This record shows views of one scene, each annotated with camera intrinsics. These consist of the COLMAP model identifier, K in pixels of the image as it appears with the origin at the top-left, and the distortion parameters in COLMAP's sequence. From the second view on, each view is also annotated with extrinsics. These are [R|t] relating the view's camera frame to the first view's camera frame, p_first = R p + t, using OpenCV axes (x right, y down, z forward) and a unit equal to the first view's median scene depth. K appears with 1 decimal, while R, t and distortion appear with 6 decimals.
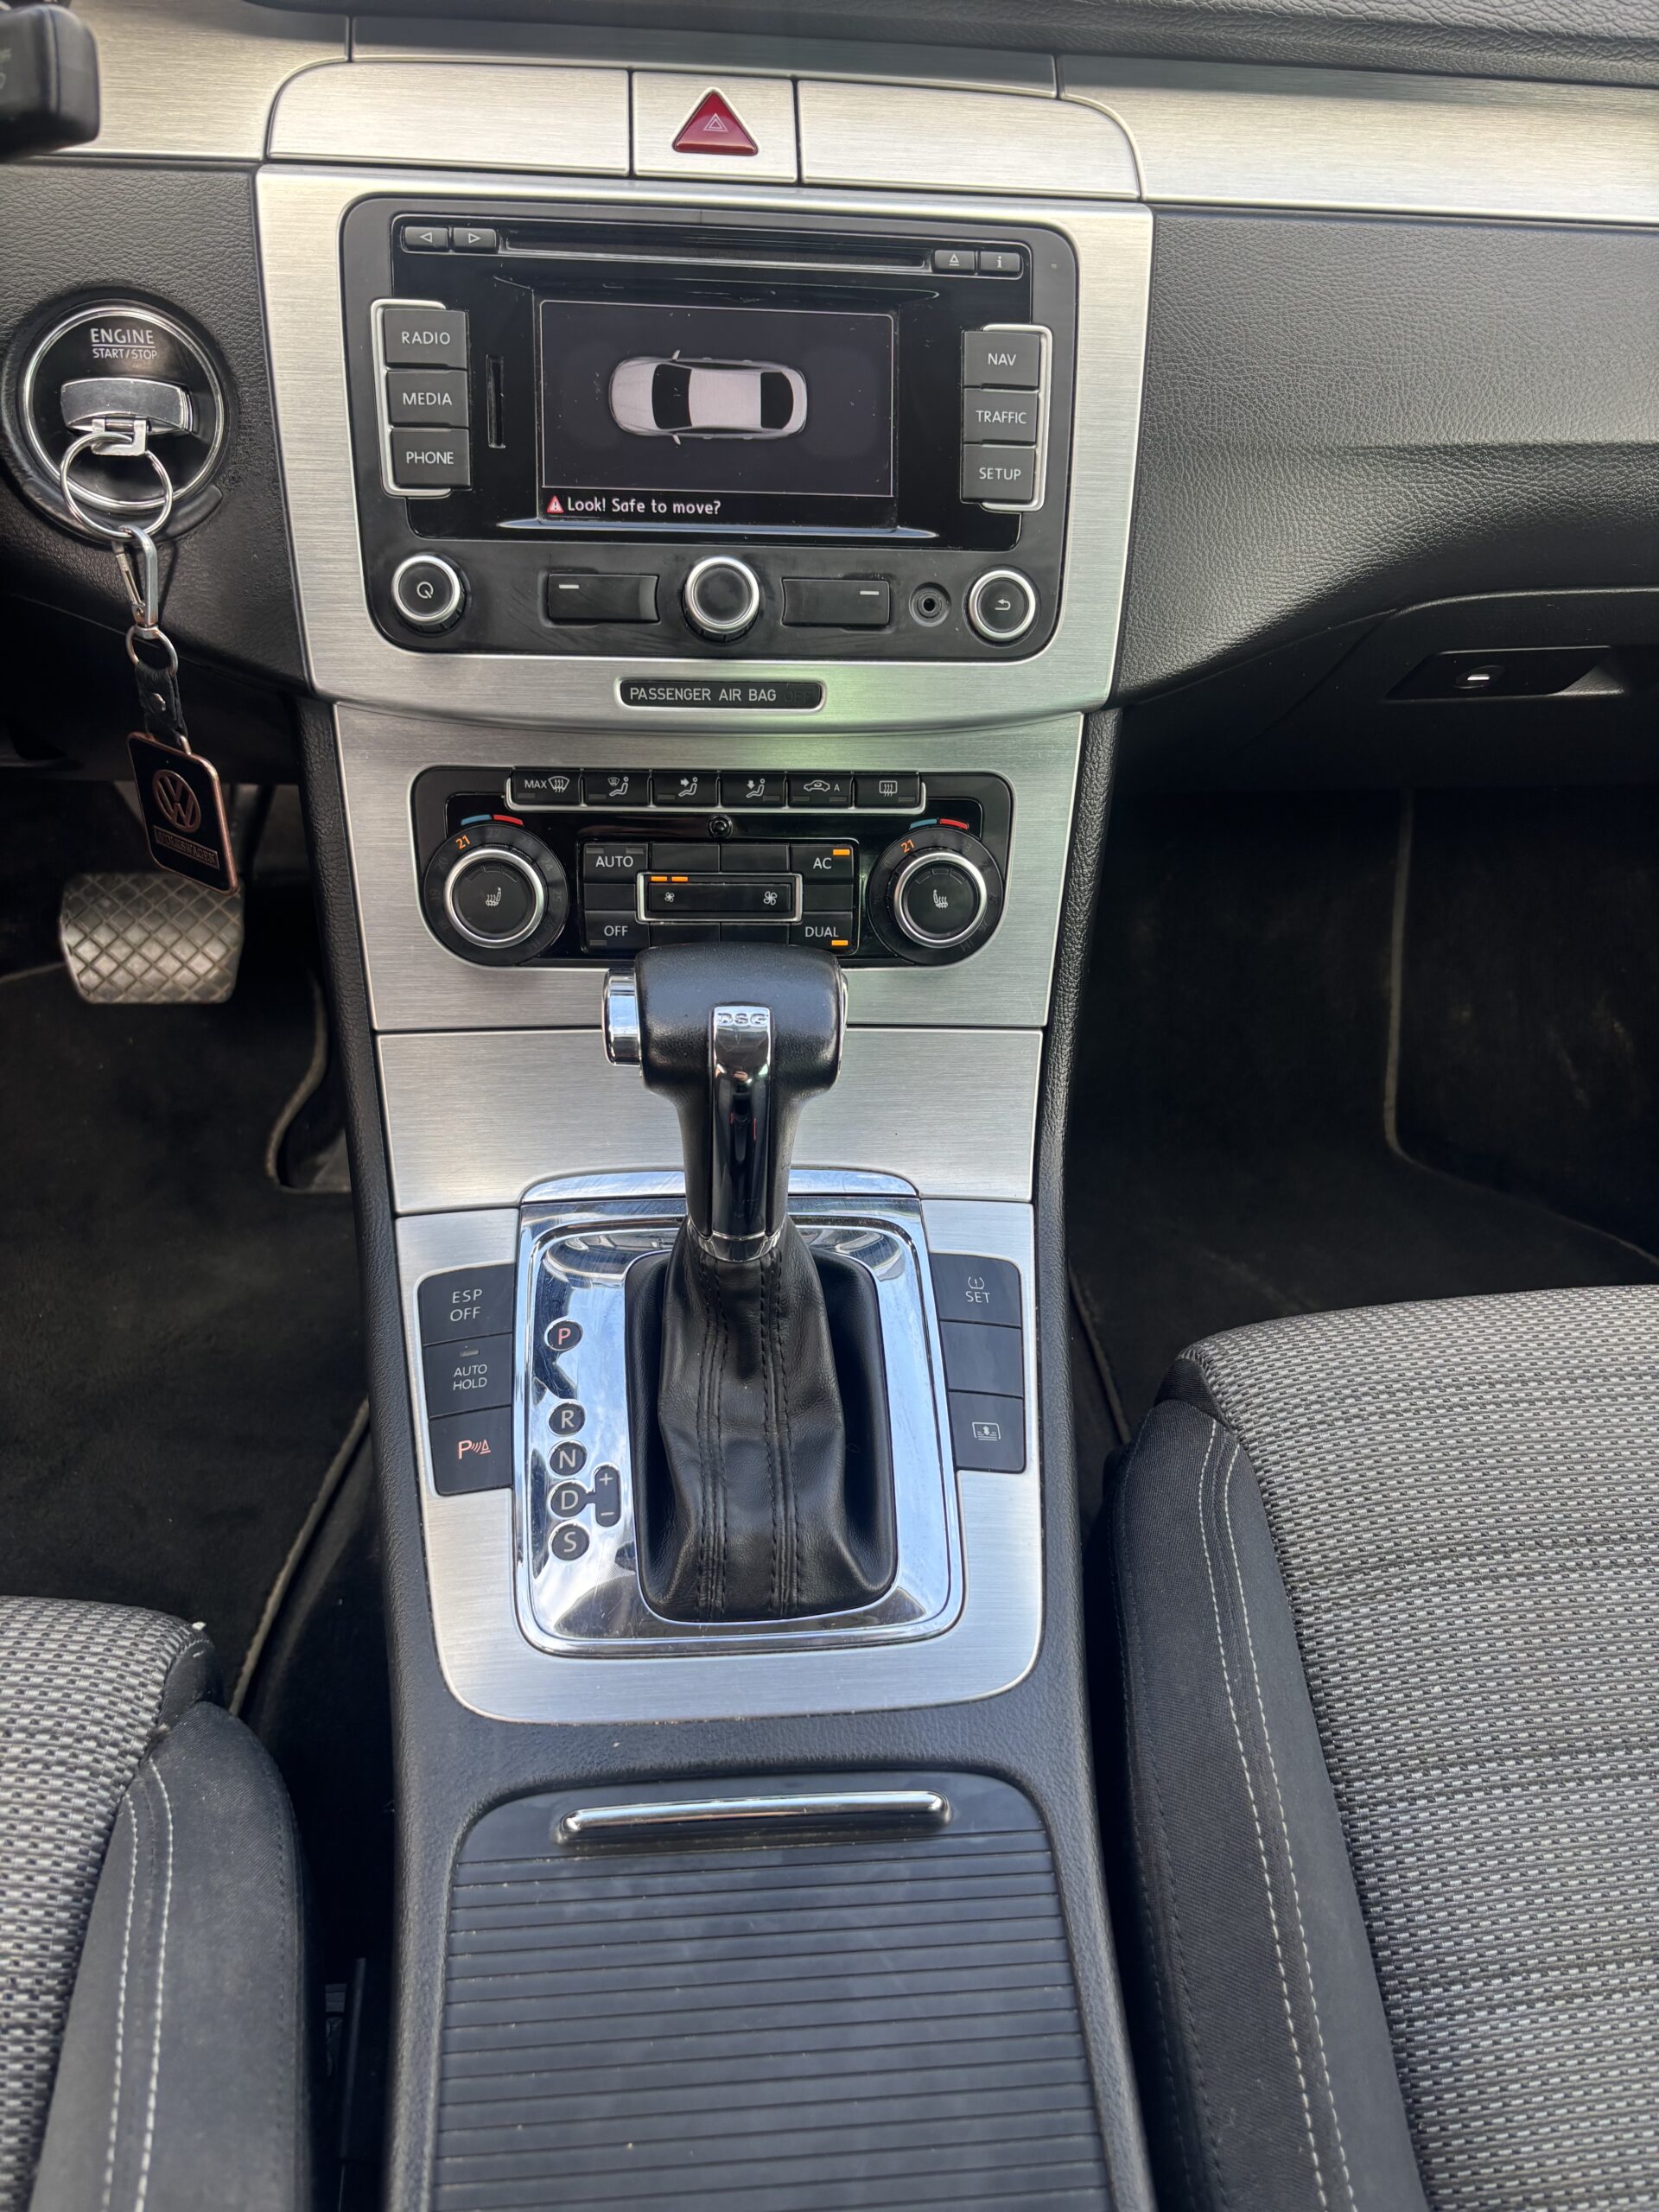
lens RADIAL K [[1689.0, 0, 821.6], [0, 1689.0, 1113.2], [0, 0, 1]] dist [0.005863, -0.007883]
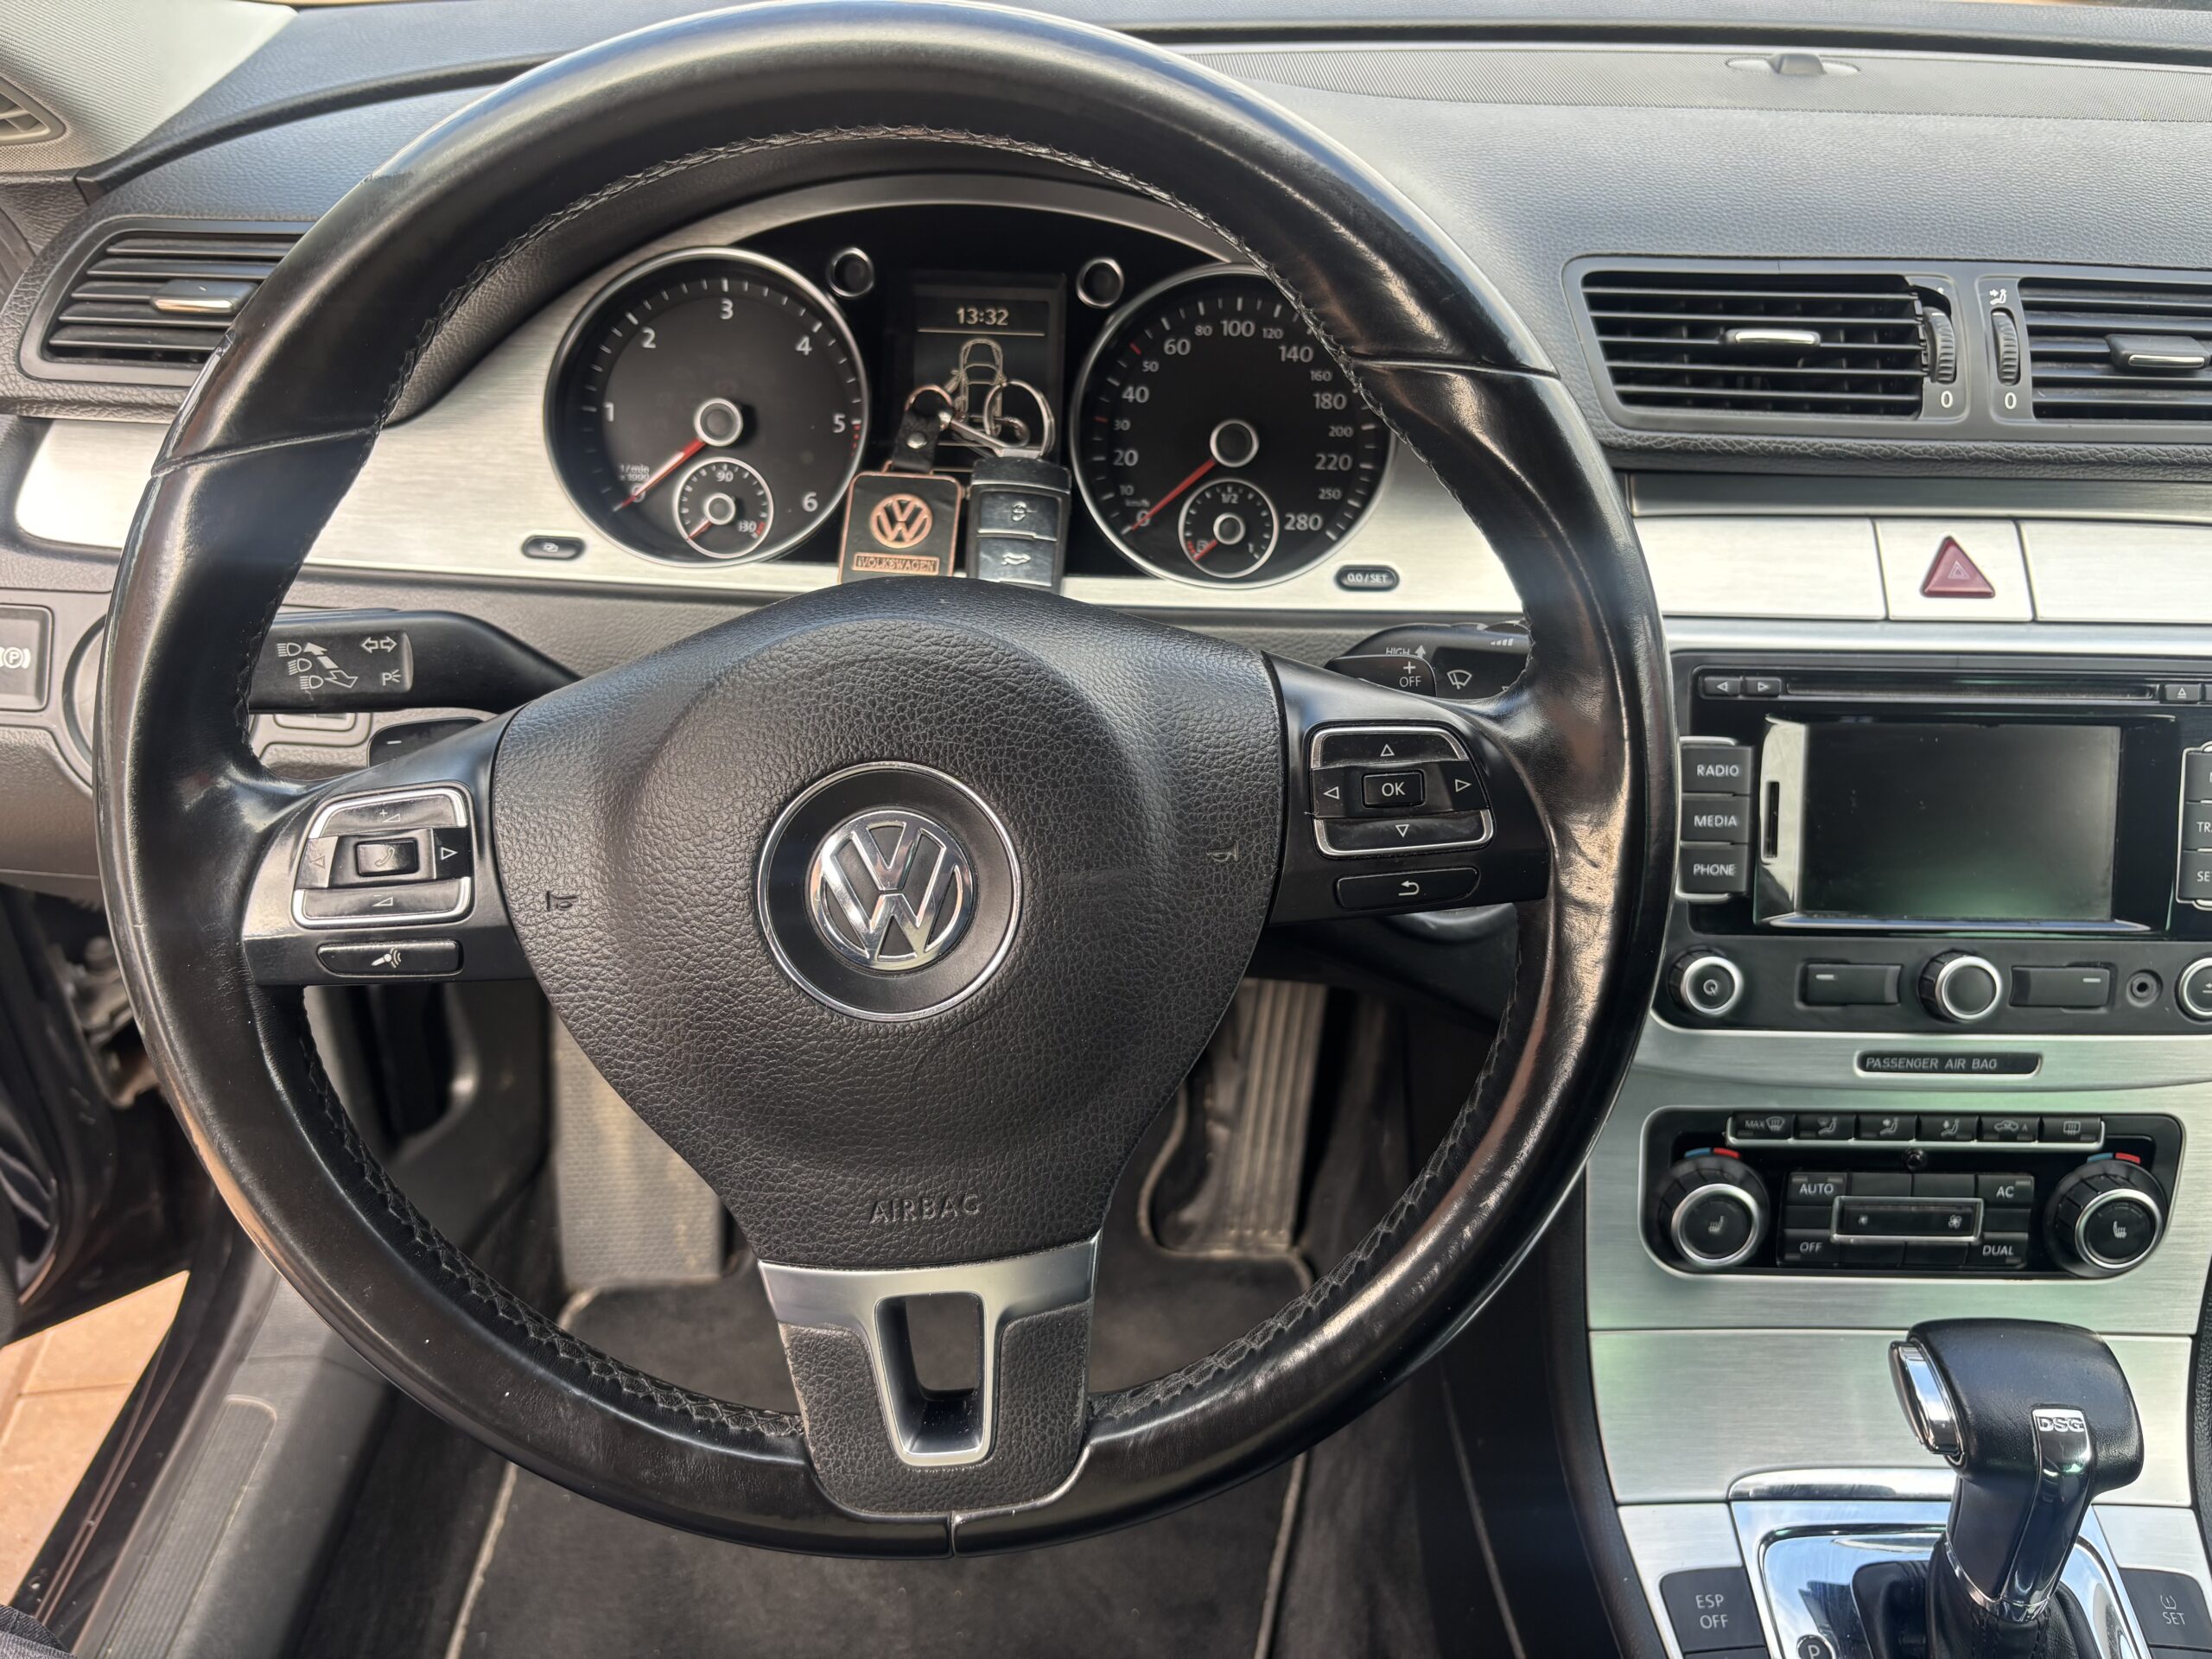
lens RADIAL K [[1689.0, 0, 1113.7], [0, 1689.0, 821.9], [0, 0, 1]] dist [0.005863, -0.007883]
pose [[0.995801, 0.019926, -0.089352, -0.510546], [-0.024802, 0.998244, -0.053795, -0.332889], [0.088124, 0.055786, 0.994546, -0.167052]]
